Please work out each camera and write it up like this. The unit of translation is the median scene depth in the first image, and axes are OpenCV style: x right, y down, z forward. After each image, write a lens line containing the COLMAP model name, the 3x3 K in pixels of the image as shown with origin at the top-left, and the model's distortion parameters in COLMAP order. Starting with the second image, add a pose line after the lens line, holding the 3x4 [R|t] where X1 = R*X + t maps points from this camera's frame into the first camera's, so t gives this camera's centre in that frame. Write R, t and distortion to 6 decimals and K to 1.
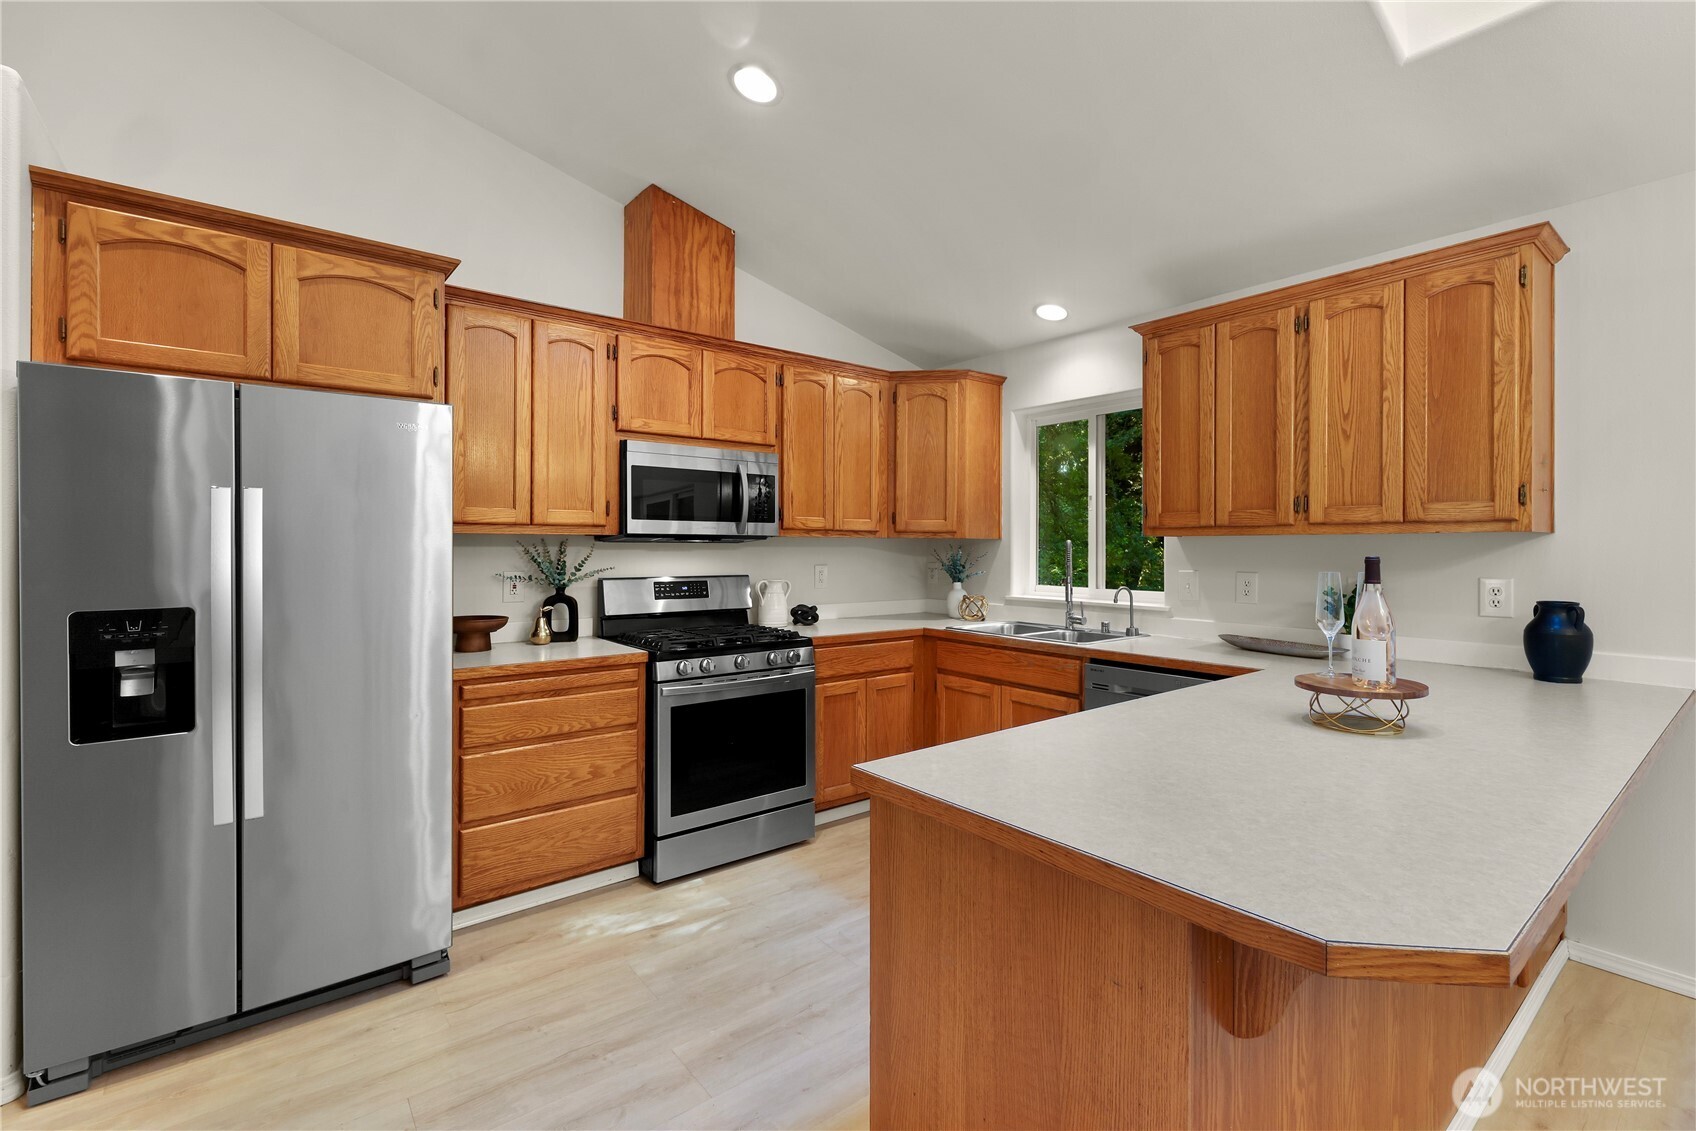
lens RADIAL K [[755.7, 0, 865.6], [0, 755.7, 549.8], [0, 0, 1]] dist [0.001481, 0.000722]
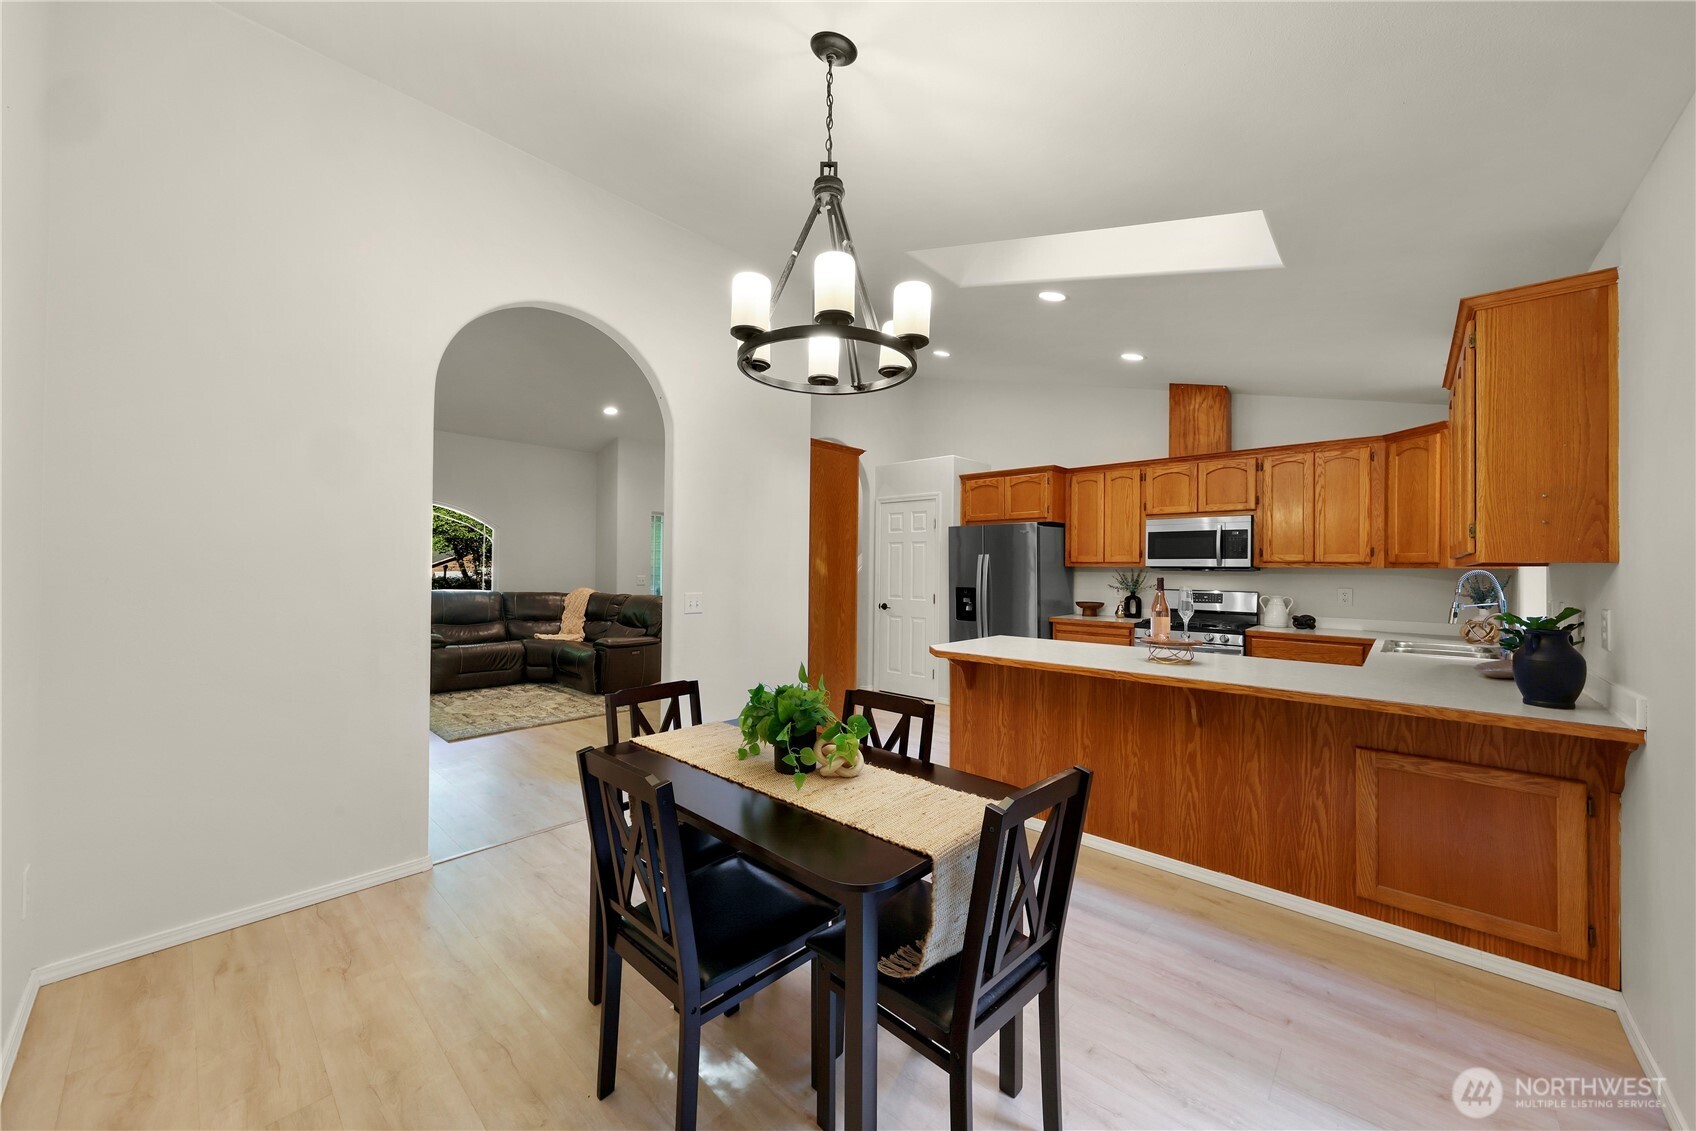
lens RADIAL K [[622.6, 0, 835.9], [0, 622.6, 562.1], [0, 0, 1]] dist [0.000634, 0.000012]
pose [[0.142935, -0.011122, -0.989670, 1.289926], [-0.013556, 0.999821, -0.013194, 0.000838], [0.989639, 0.015301, 0.142759, -0.061769]]
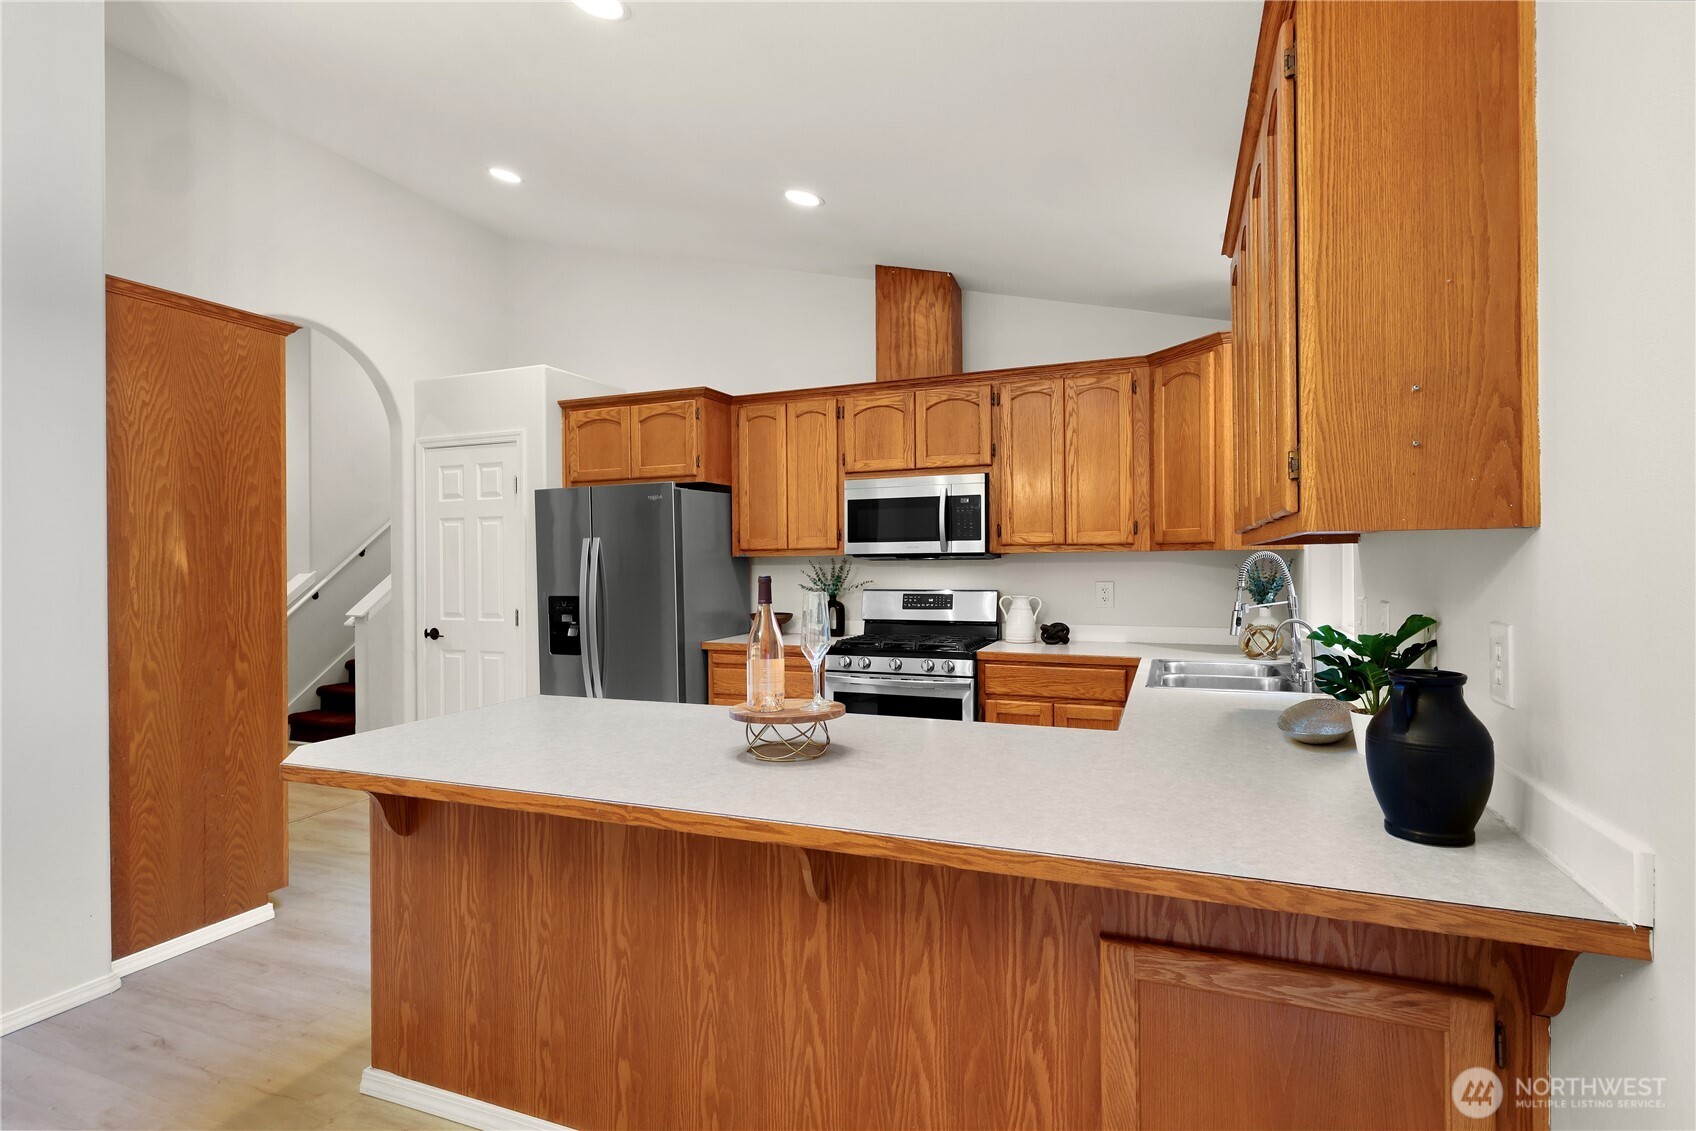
lens RADIAL K [[826.1, 0, 840.9], [0, 826.1, 561.7], [0, 0, 1]] dist [0.001946, 0.000465]
pose [[0.482846, -0.007803, -0.875670, 0.949058], [0.006732, 0.999964, -0.005199, -0.001551], [0.875679, -0.003385, 0.482881, 0.345024]]
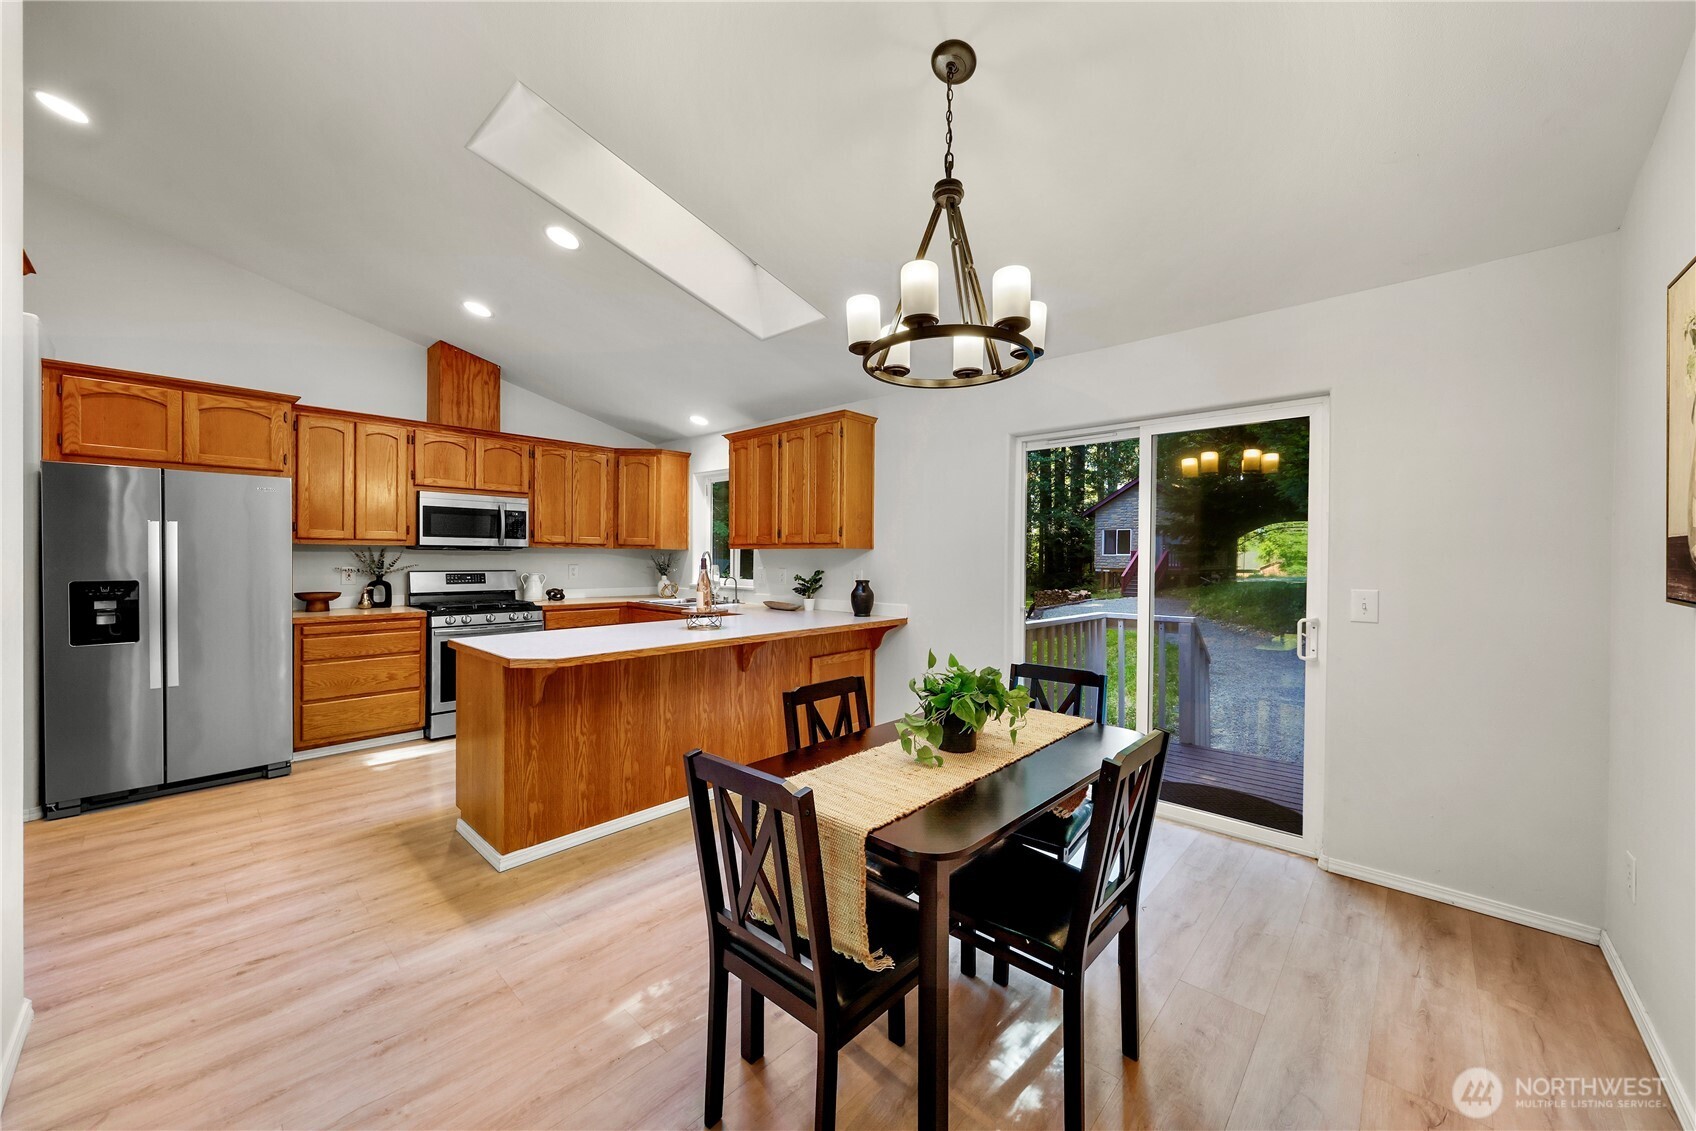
lens RADIAL K [[622.6, 0, 859.7], [0, 622.6, 562.9], [0, 0, 1]] dist [0.000634, 0.000012]
pose [[0.986774, 0.004109, 0.162051, 0.479140], [-0.005310, 0.999962, 0.006976, 0.004989], [-0.162016, -0.007745, 0.986758, -0.614512]]
